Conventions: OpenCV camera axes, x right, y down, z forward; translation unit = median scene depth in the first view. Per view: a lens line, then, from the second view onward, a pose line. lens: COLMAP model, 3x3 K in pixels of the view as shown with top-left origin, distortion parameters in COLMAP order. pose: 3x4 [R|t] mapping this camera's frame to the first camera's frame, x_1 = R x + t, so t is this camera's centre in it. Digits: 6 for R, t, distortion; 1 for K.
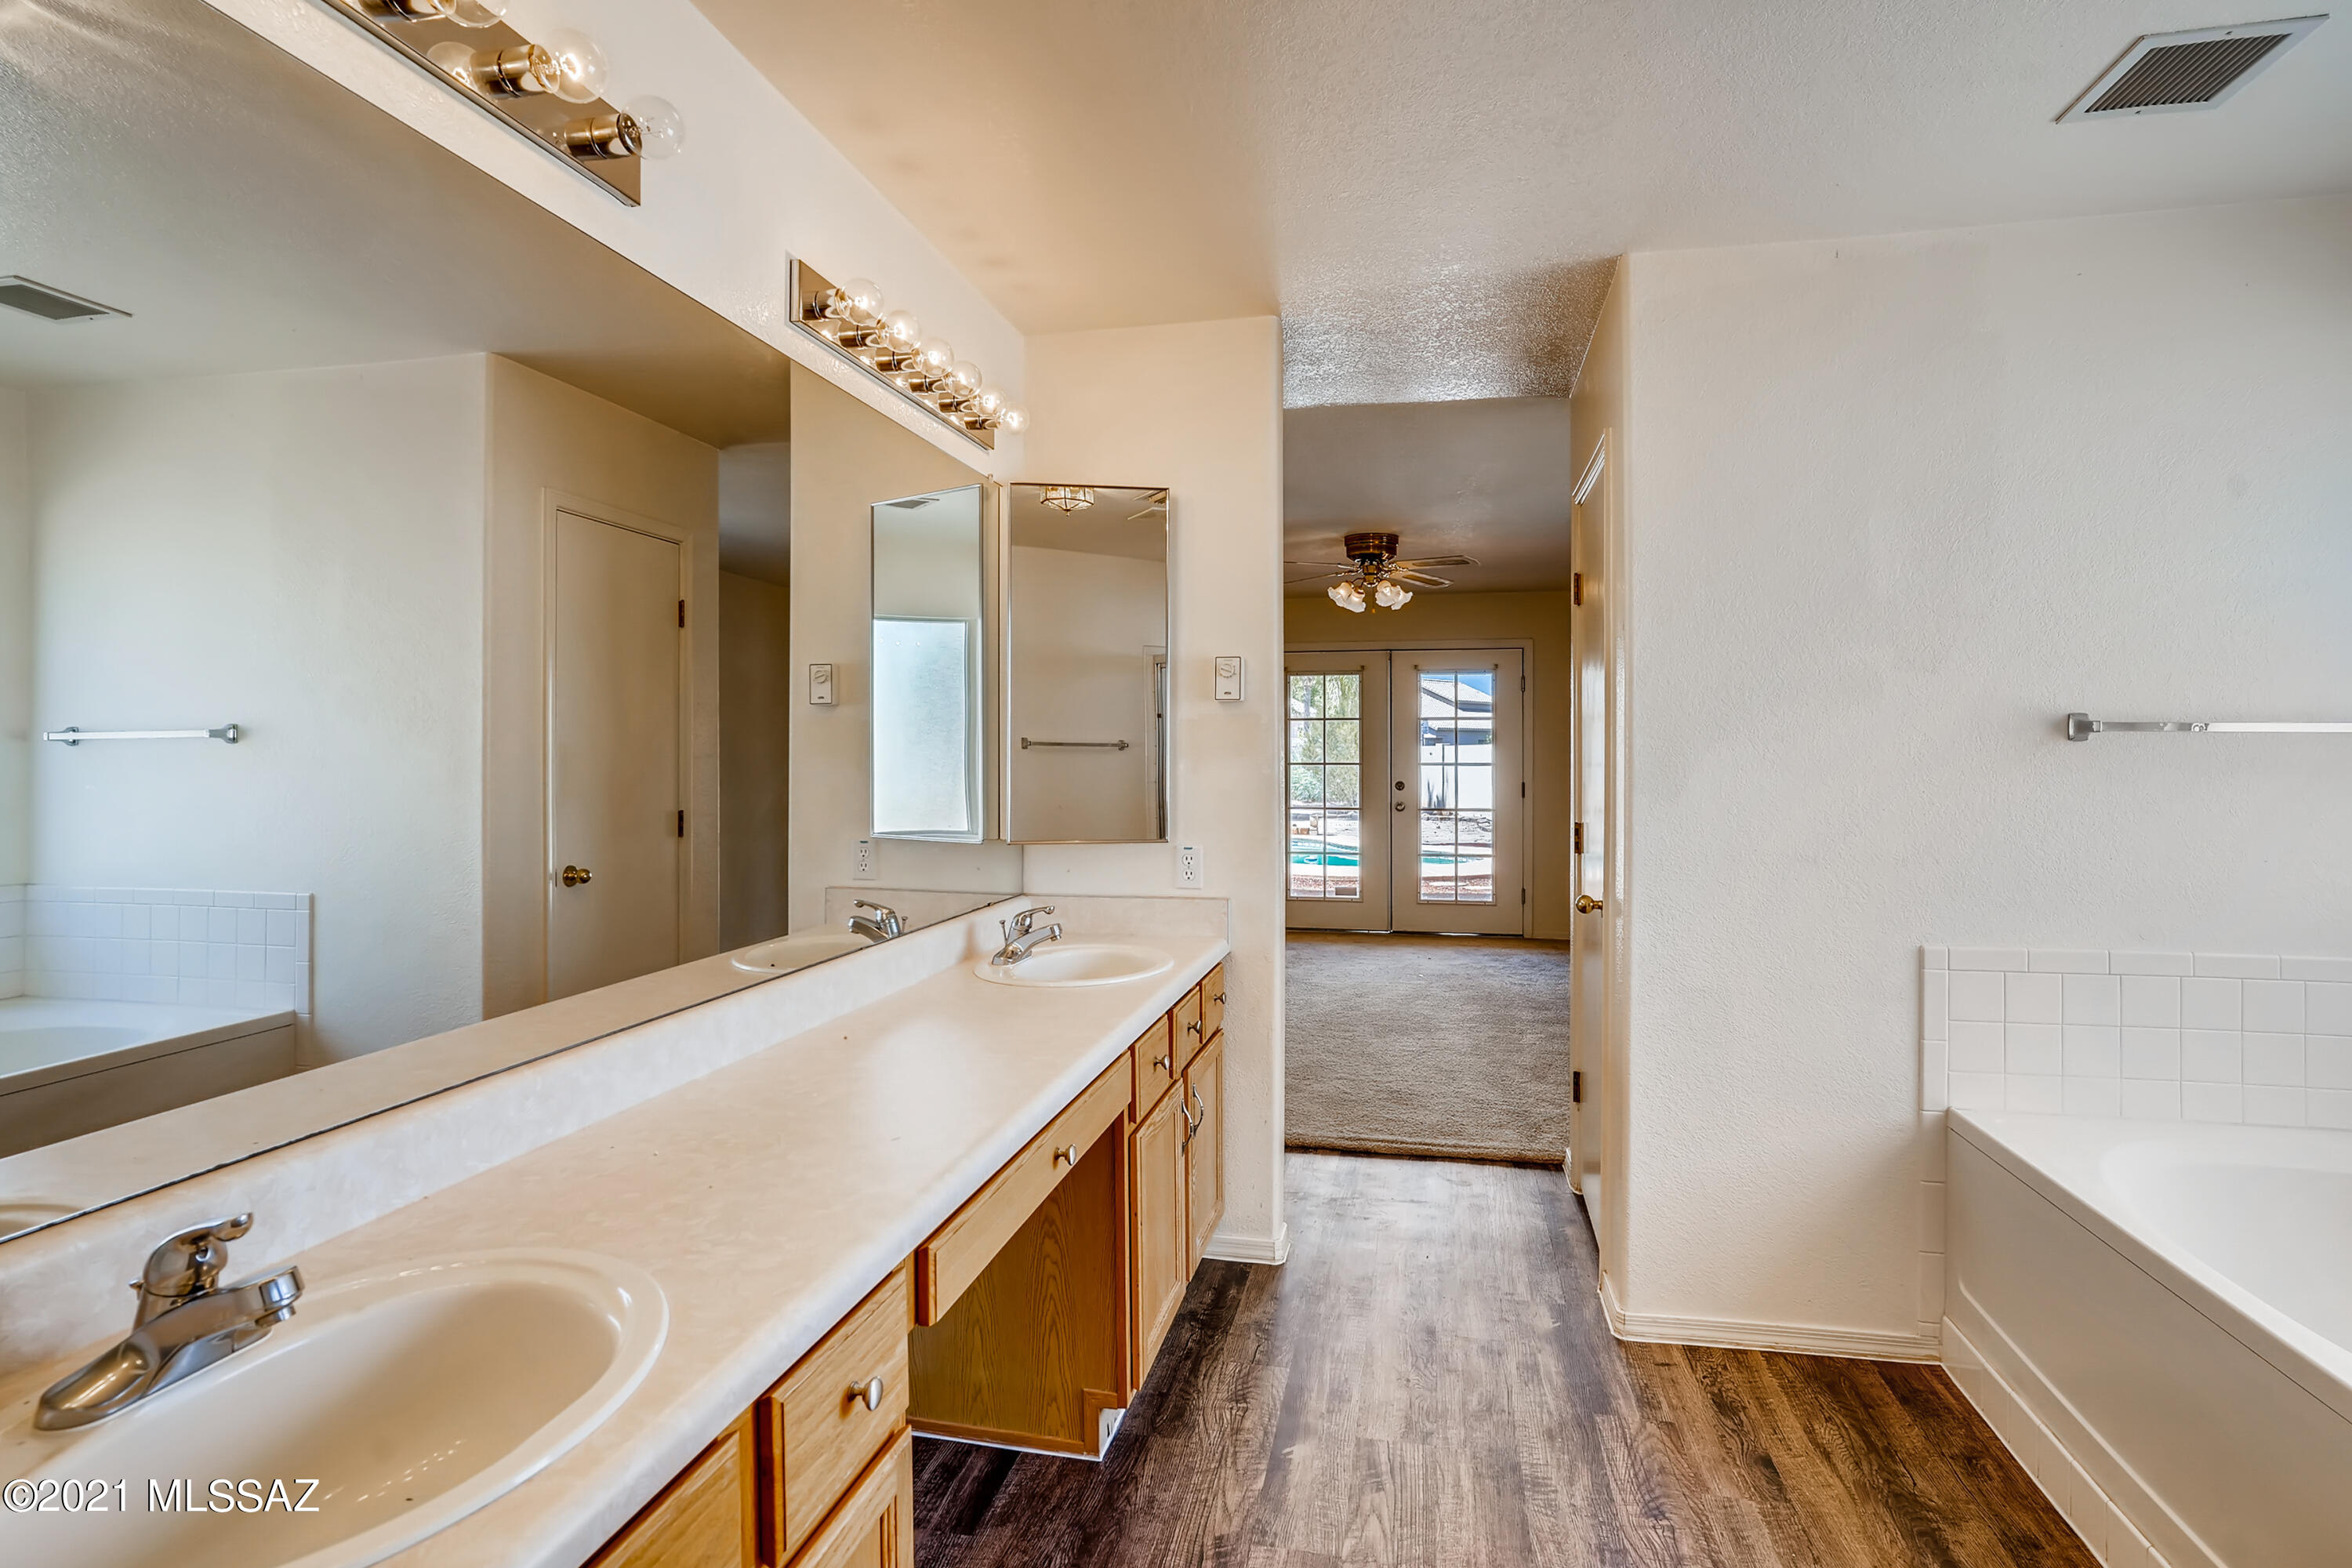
lens RADIAL K [[1171.3, 0, 1182.4], [0, 1171.3, 788.2], [0, 0, 1]] dist [-0.042621, 0.029591]
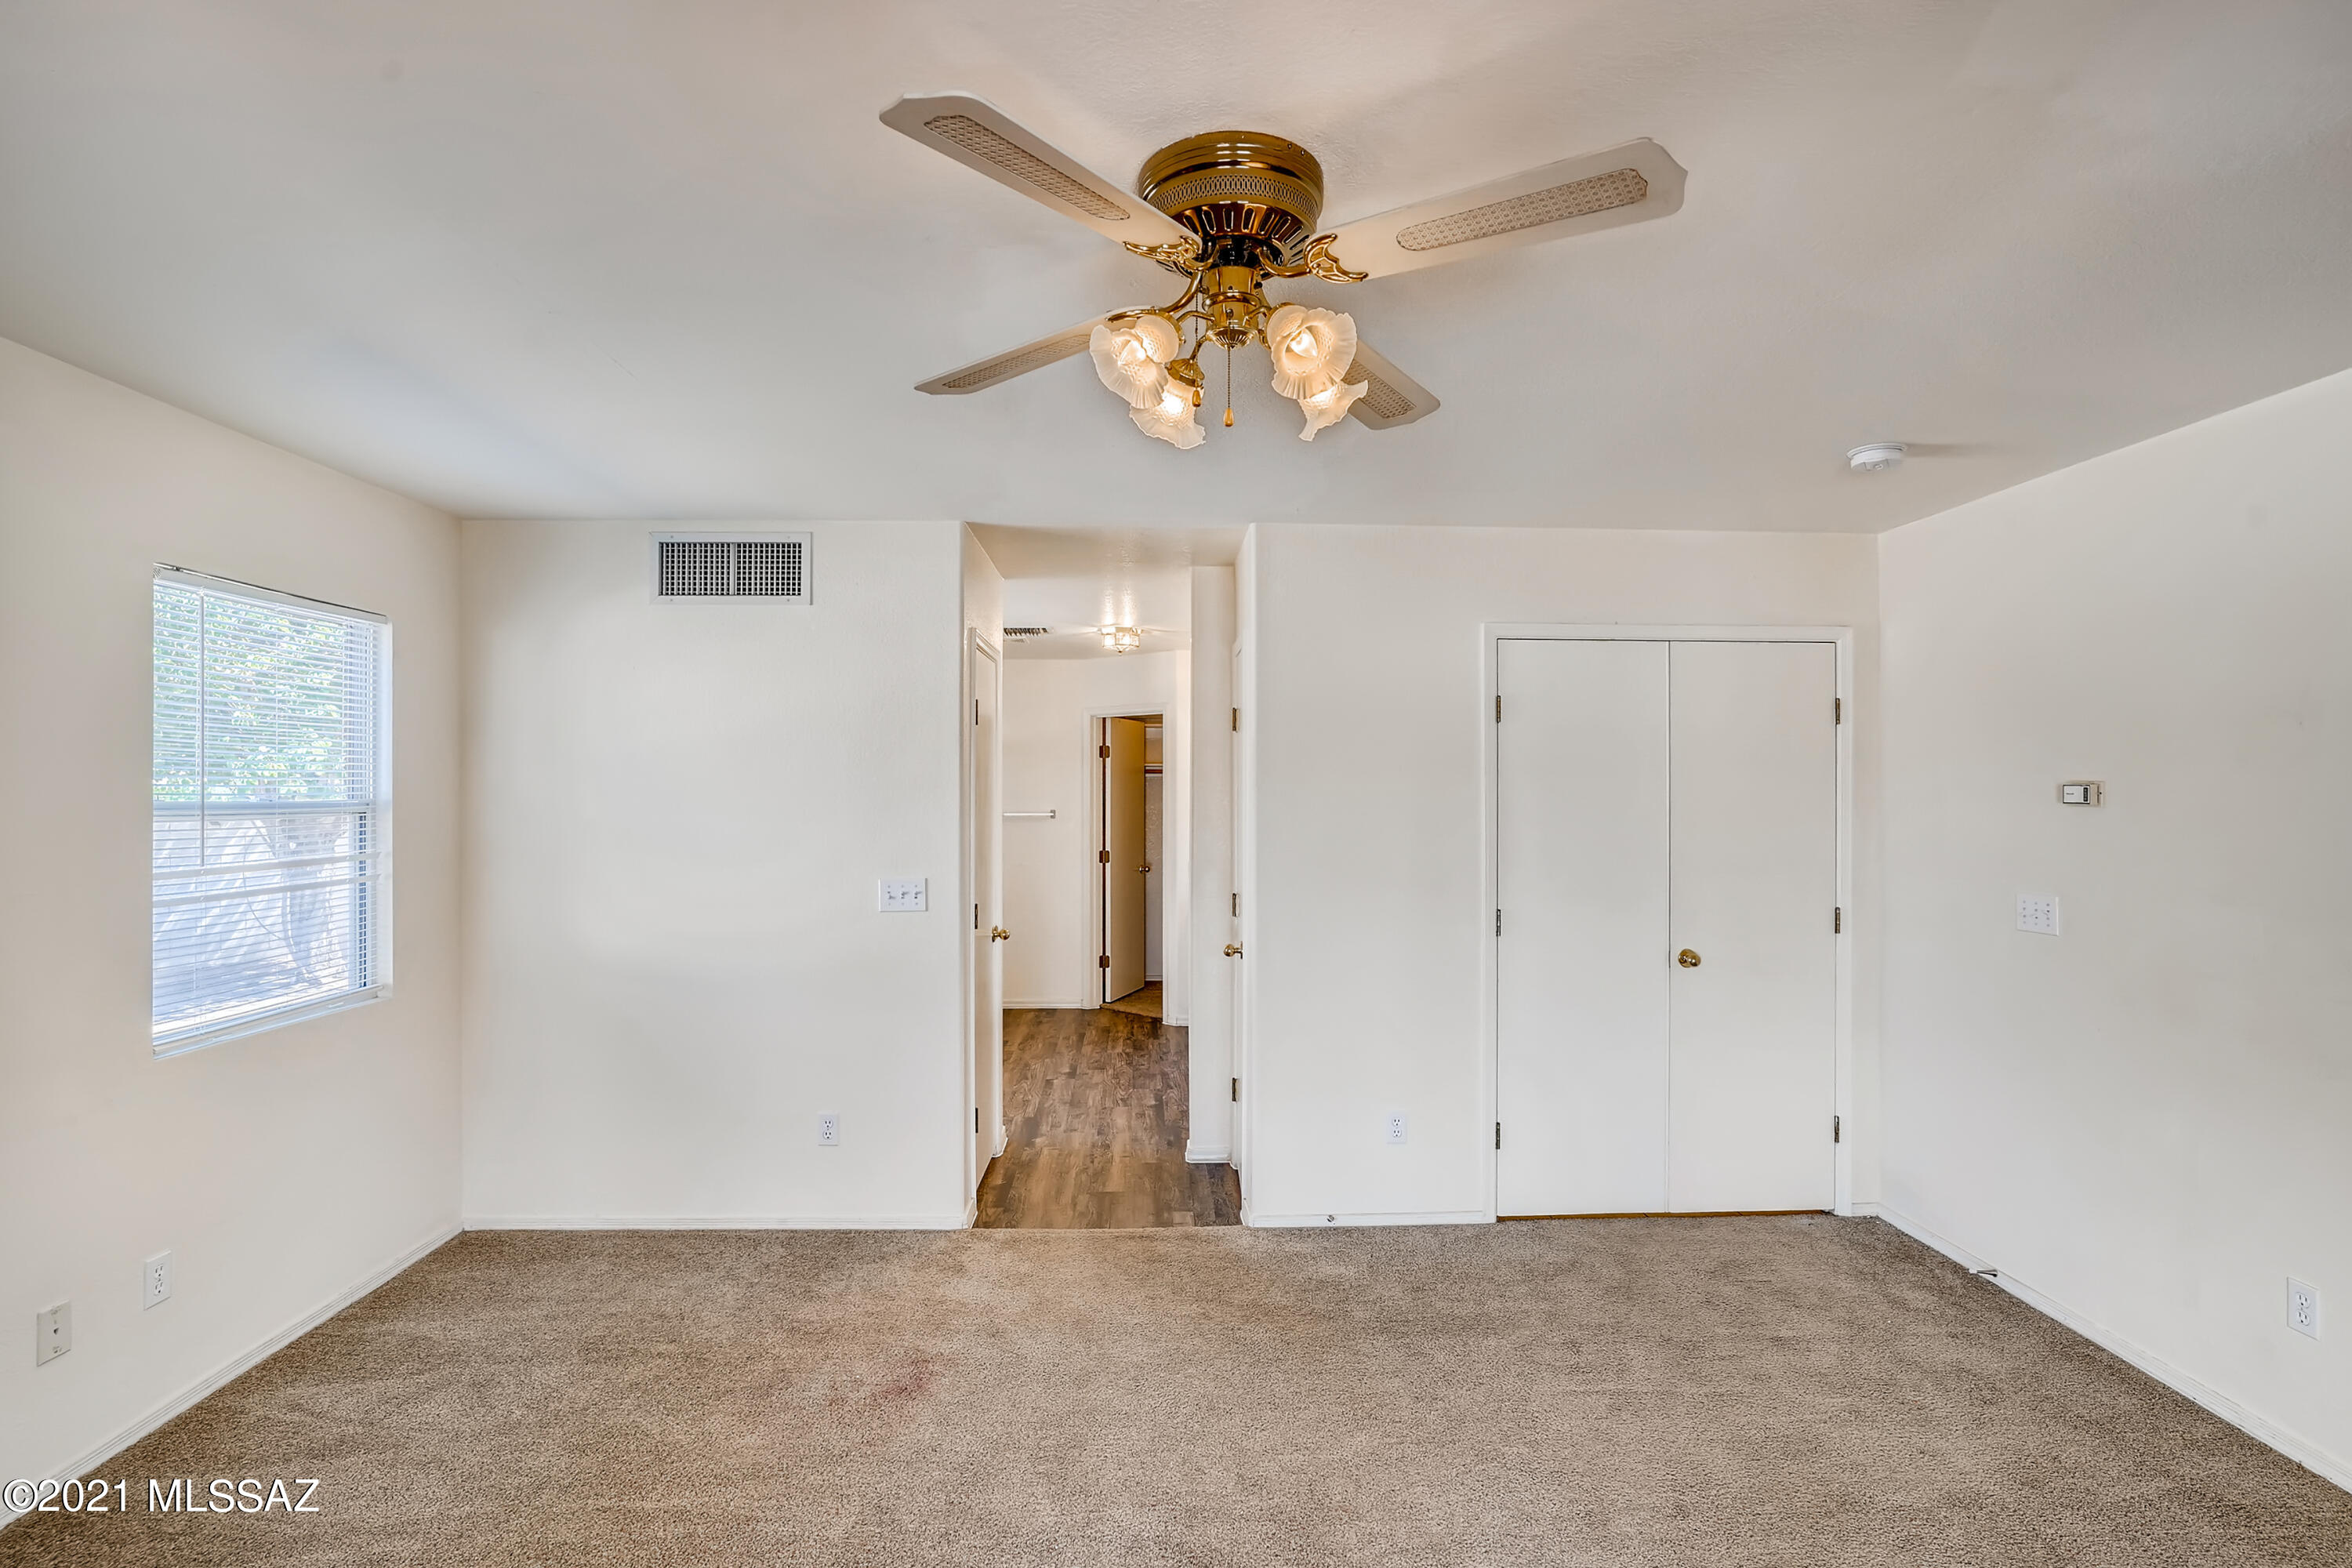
lens RADIAL K [[1171.3, 0, 1182.4], [0, 1171.3, 788.2], [0, 0, 1]] dist [-0.042621, 0.029591]
pose [[-0.968527, -0.002568, -0.248895, 0.649624], [-0.010188, 0.999518, 0.029335, -0.199479], [0.248700, 0.030948, -0.968086, 3.324938]]
